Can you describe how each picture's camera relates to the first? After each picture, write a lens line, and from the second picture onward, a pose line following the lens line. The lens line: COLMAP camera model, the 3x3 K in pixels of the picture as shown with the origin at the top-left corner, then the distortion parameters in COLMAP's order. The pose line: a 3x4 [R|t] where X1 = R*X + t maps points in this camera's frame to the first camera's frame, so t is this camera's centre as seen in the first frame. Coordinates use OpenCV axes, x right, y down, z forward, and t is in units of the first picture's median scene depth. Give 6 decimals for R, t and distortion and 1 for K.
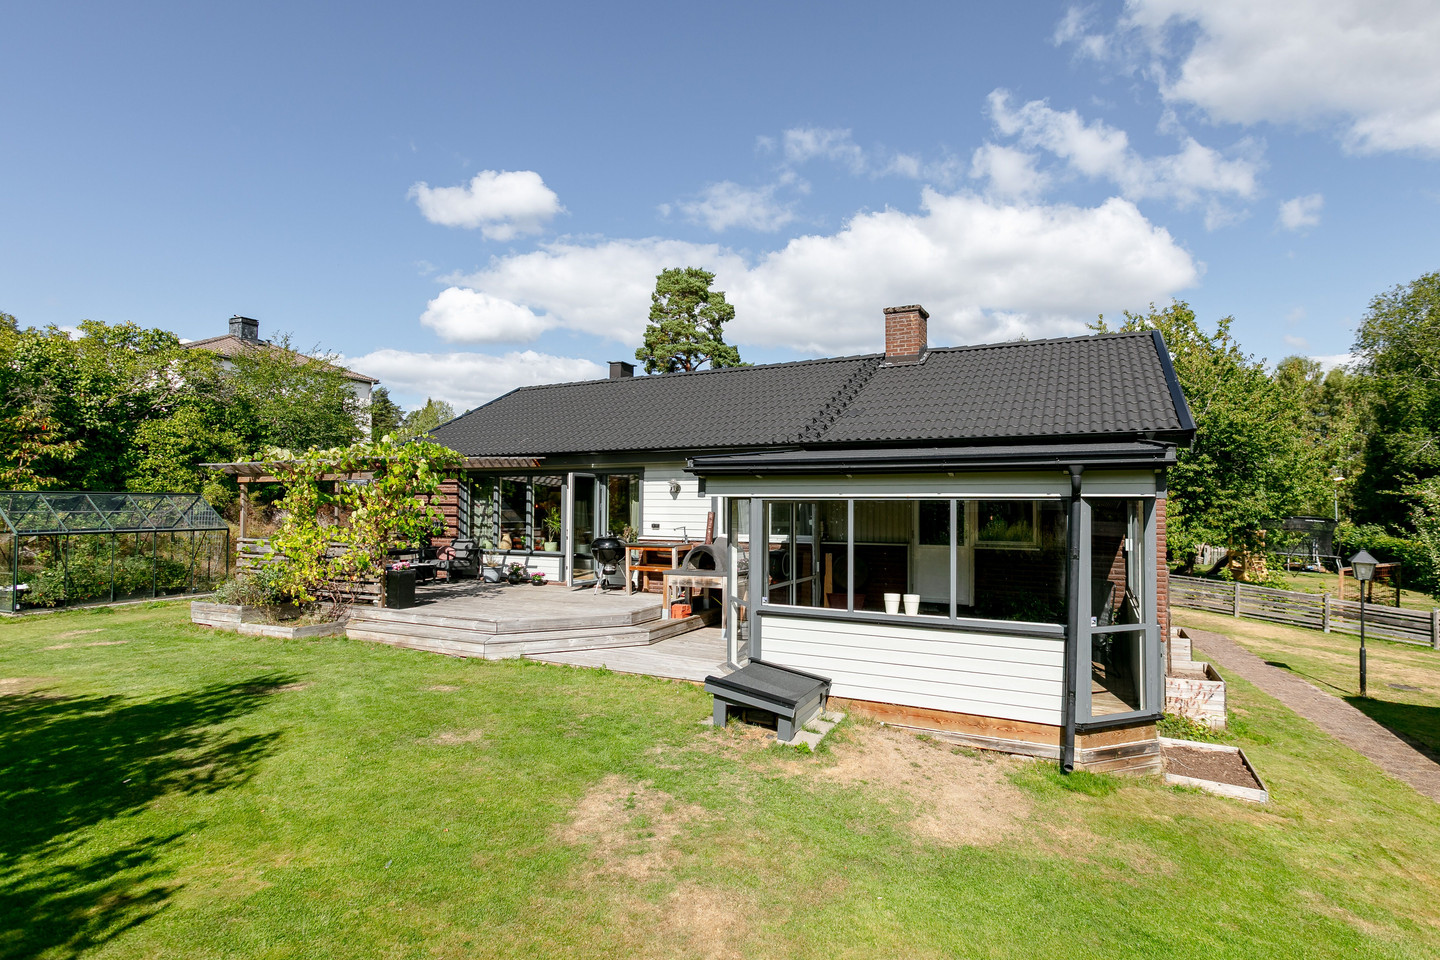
lens RADIAL K [[672.5, 0, 719.4], [0, 672.5, 494.9], [0, 0, 1]] dist [0.002253, 0.002812]
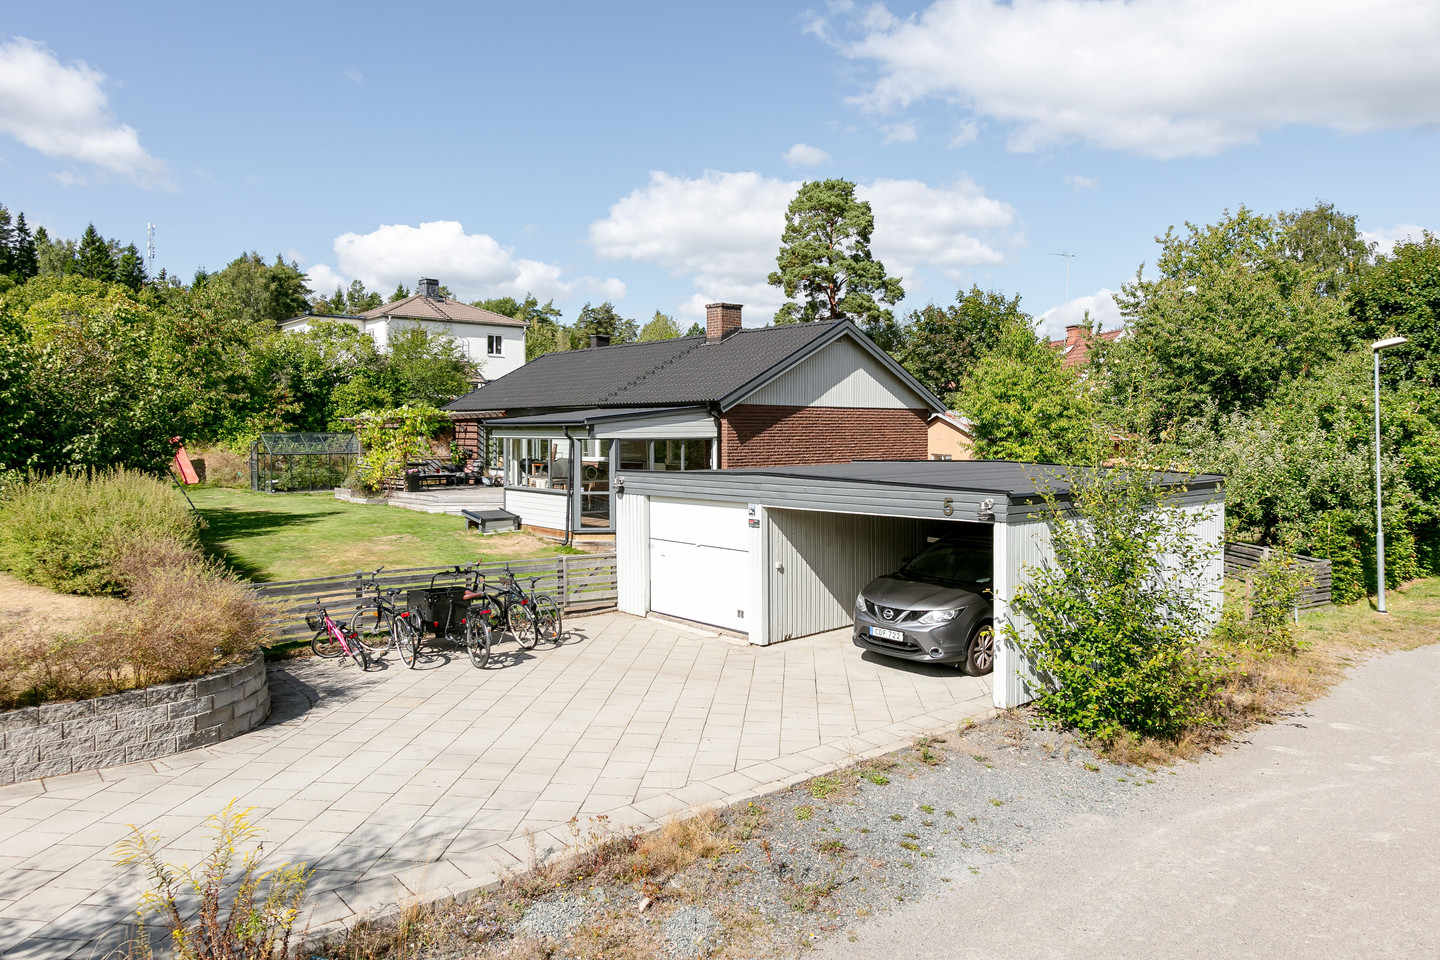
lens RADIAL K [[906.8, 0, 719.2], [0, 906.8, 472.6], [0, 0, 1]] dist [-0.008363, -0.001030]
pose [[0.927997, 0.012411, -0.372382, 0.836401], [0.010170, 0.998229, 0.058613, -0.022863], [0.372450, -0.058180, 0.926227, -0.697934]]
